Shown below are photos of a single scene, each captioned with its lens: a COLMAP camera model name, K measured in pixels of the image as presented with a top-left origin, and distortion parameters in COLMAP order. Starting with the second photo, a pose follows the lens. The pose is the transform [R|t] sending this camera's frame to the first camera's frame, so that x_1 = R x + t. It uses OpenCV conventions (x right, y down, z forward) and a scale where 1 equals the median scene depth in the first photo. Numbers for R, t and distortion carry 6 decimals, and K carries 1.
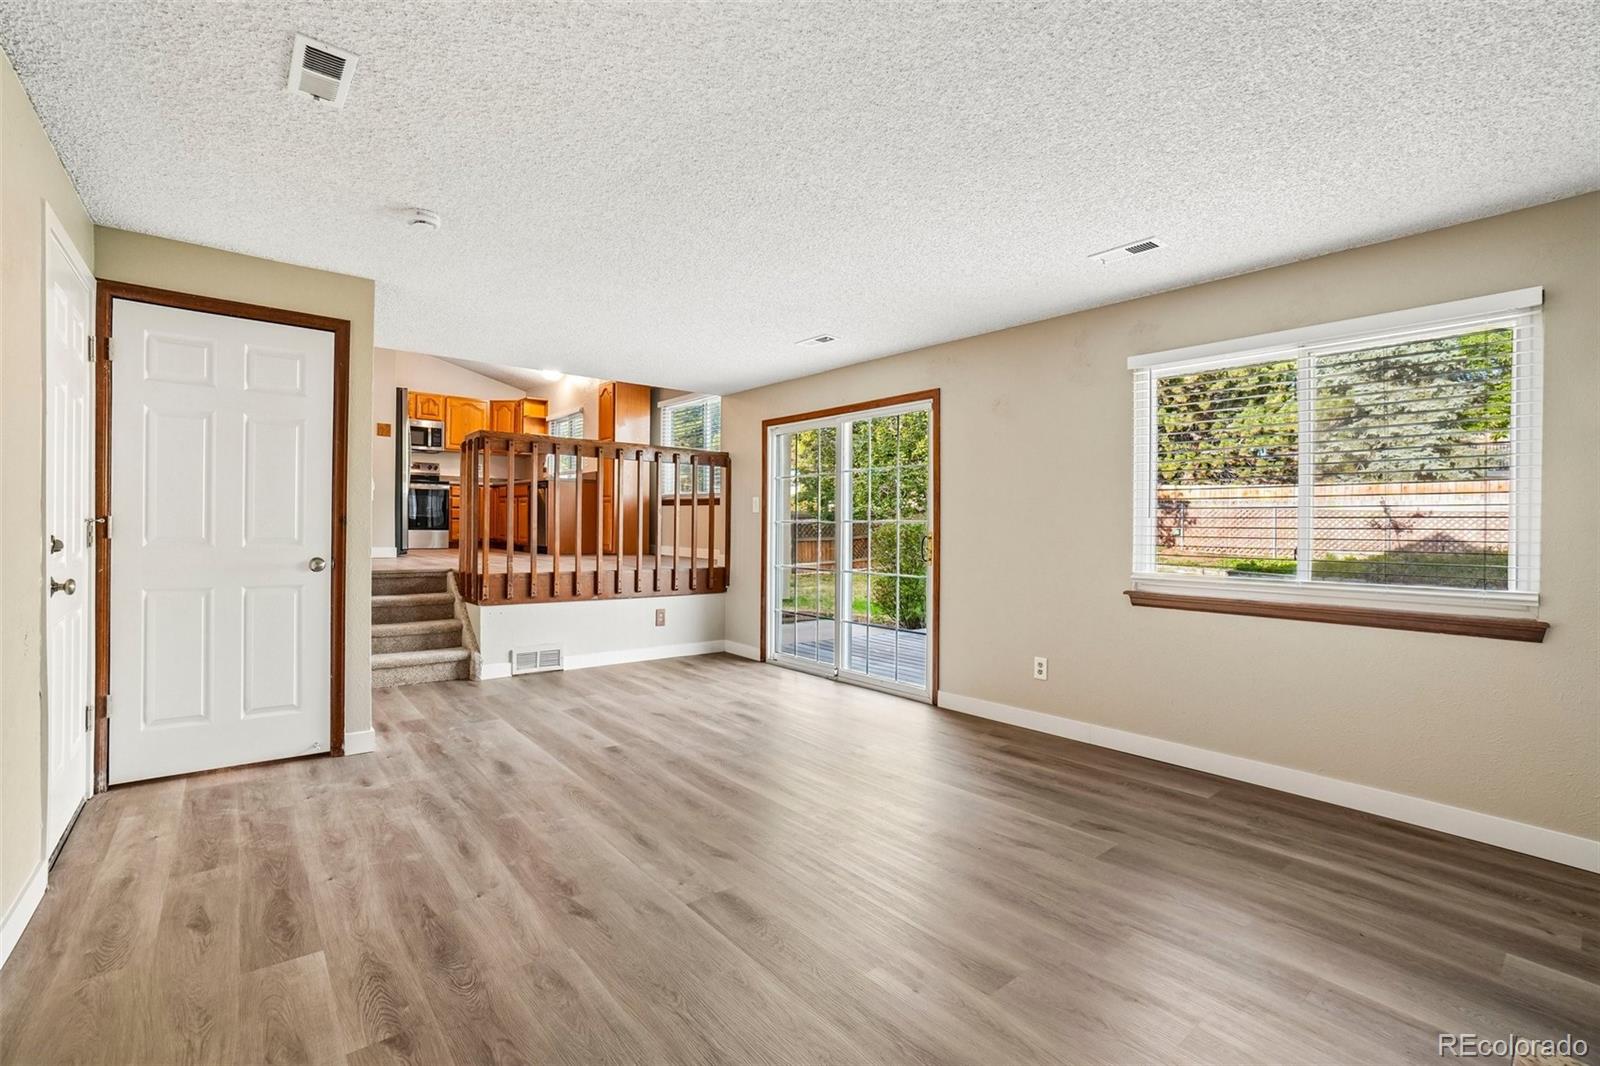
lens RADIAL K [[711.9, 0, 784.8], [0, 711.9, 527.2], [0, 0, 1]] dist [-0.056279, 0.017202]
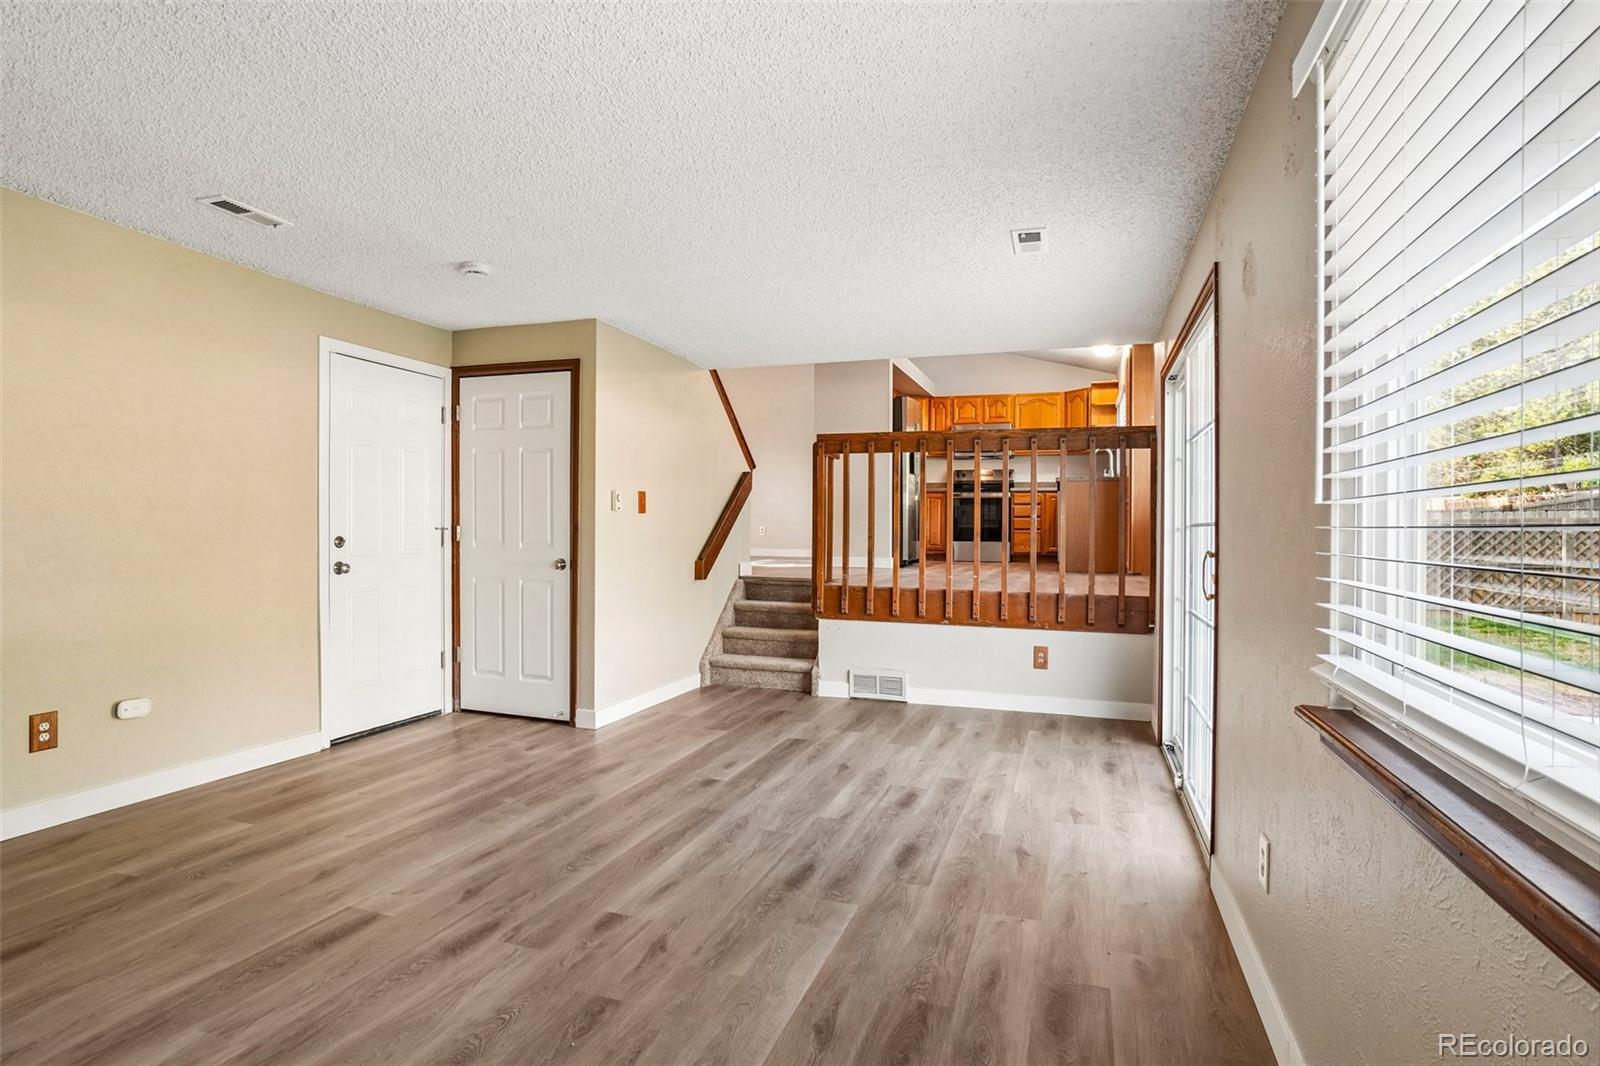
lens RADIAL K [[815.3, 0, 800.8], [0, 815.3, 527.2], [0, 0, 1]] dist [-0.021296, 0.002196]
pose [[0.523142, -0.011572, -0.852167, 0.746817], [-0.005220, 0.999846, -0.016782, 0.010984], [0.852230, 0.013228, 0.523001, 0.600589]]
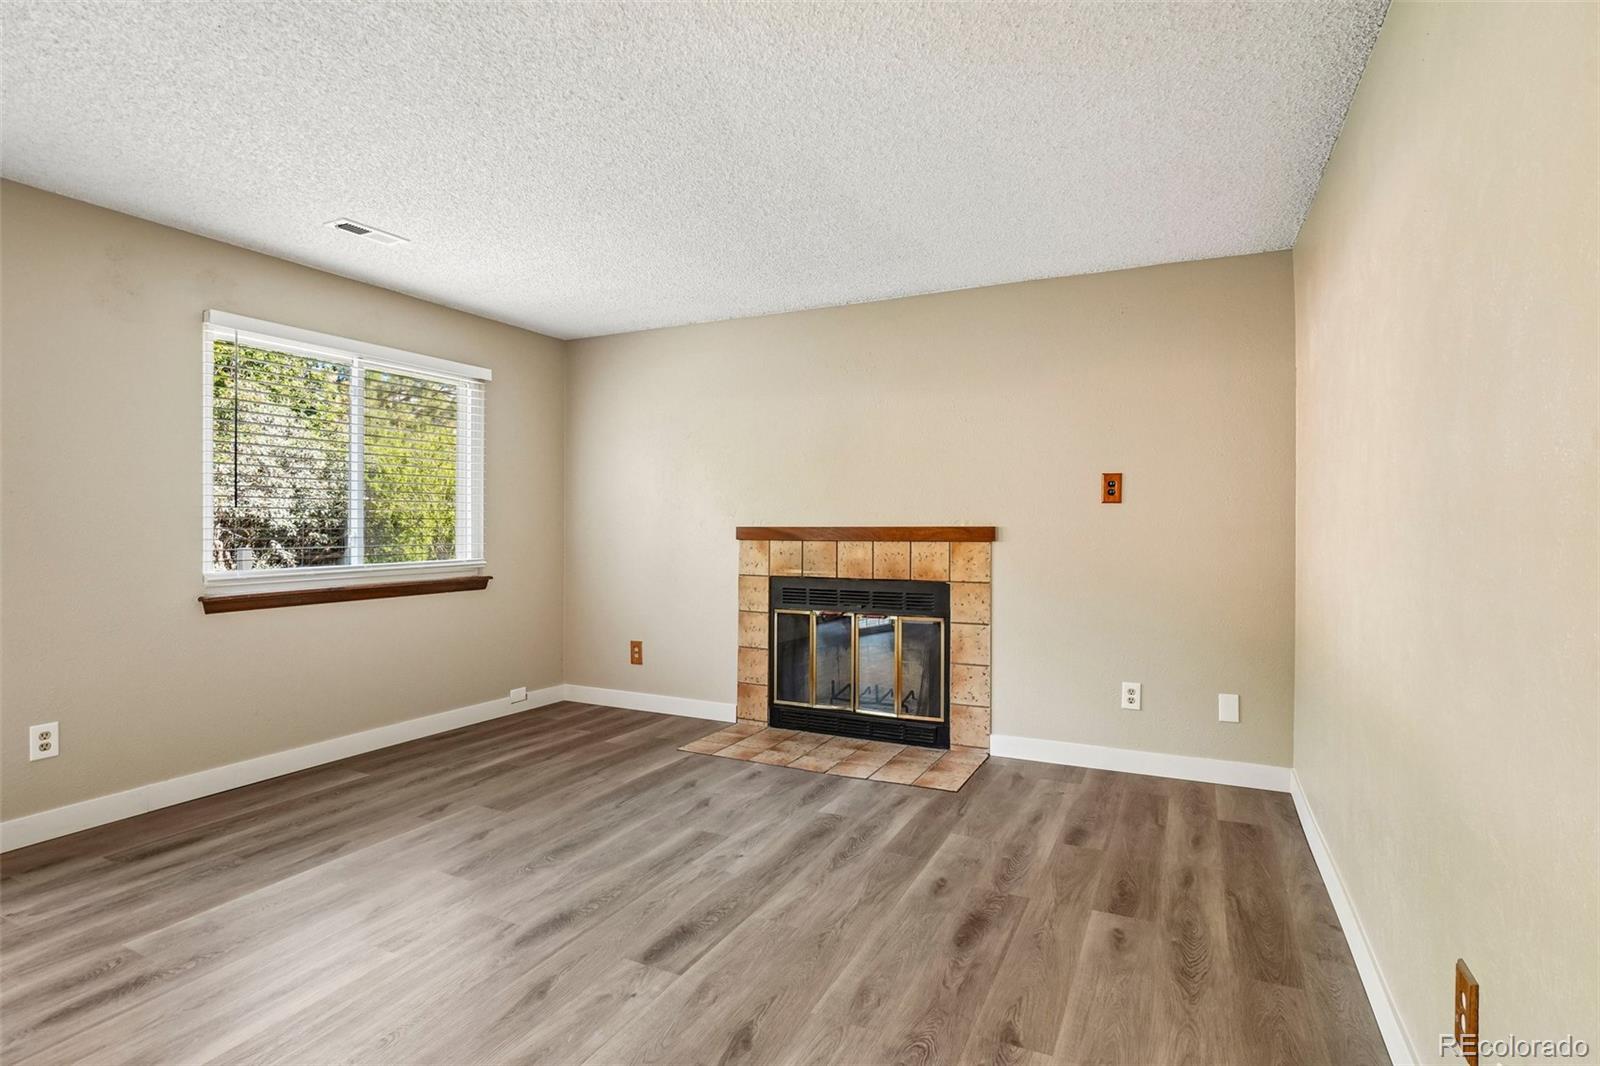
lens RADIAL K [[785.7, 0, 817.0], [0, 785.7, 527.1], [0, 0, 1]] dist [-0.010498, 0.001848]
pose [[-0.434373, -0.018483, 0.900543, -0.671367], [-0.010308, 0.999826, 0.015549, -0.012049], [-0.900674, -0.002528, -0.434488, 0.805341]]
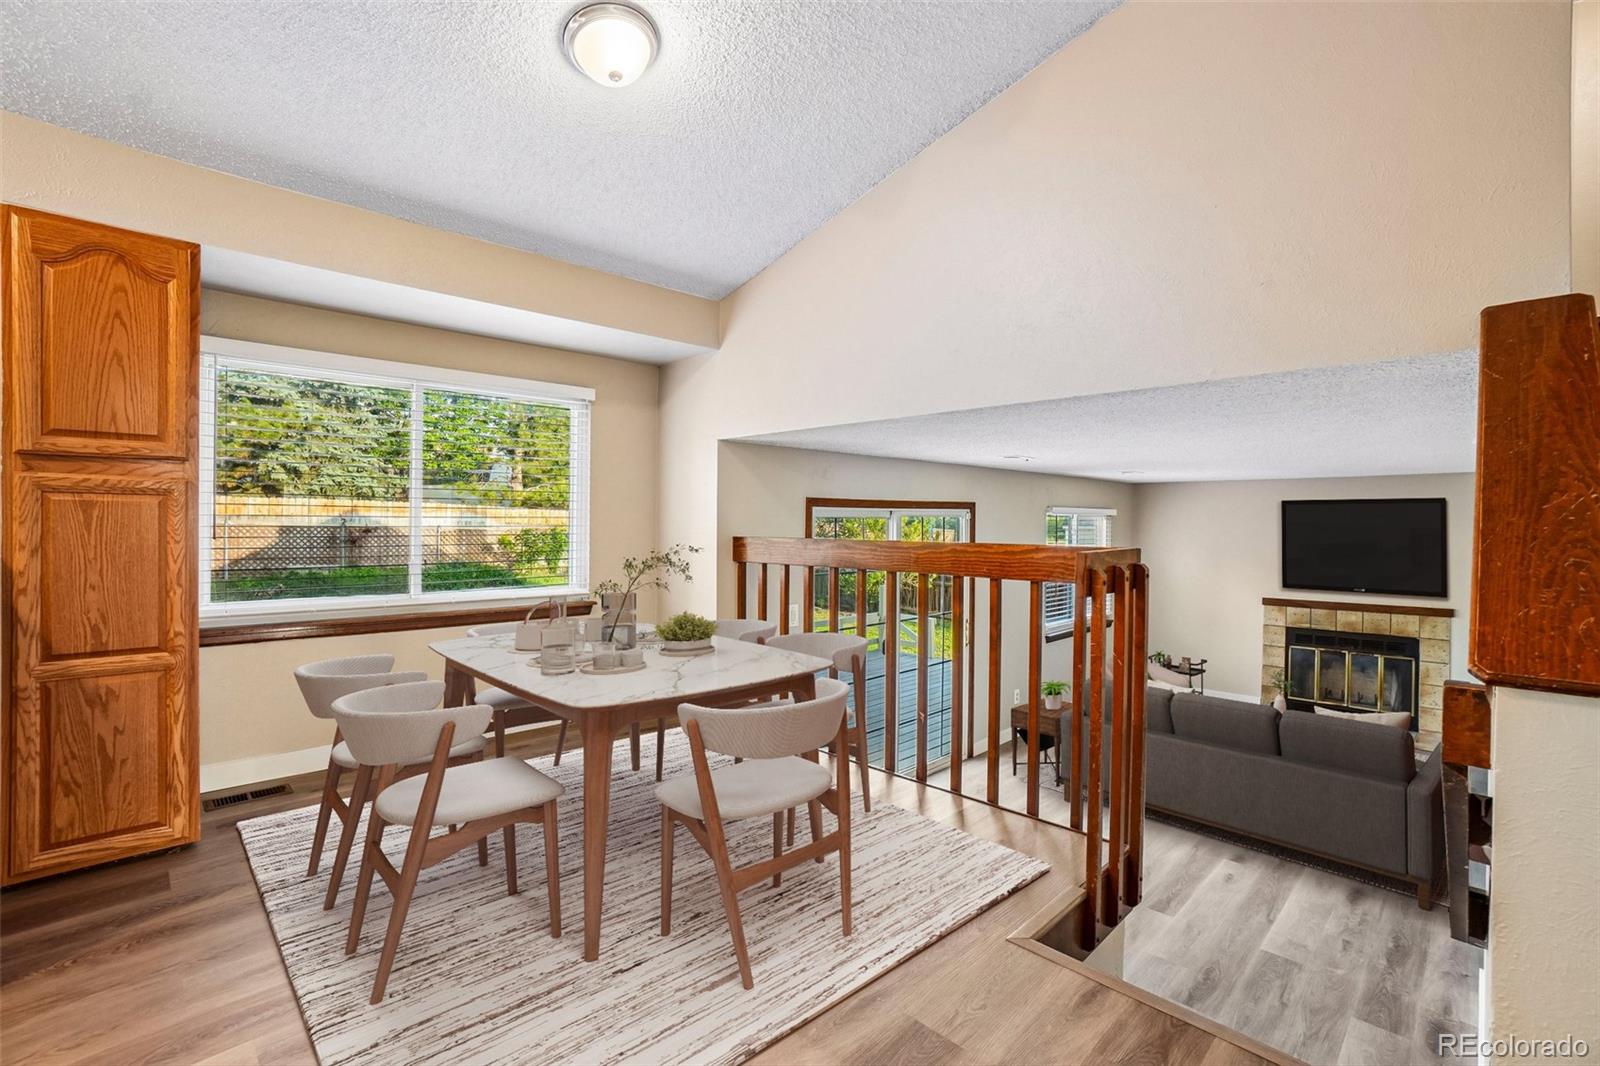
lens RADIAL K [[713.4, 0, 815.2], [0, 713.4, 520.9], [0, 0, 1]] dist [-0.005105, 0.002467]
pose [[-0.134681, -0.018788, 0.990711, -1.311689], [-0.001737, 0.999823, 0.018725, -0.244348], [-0.990888, 0.000801, -0.134690, 1.899239]]
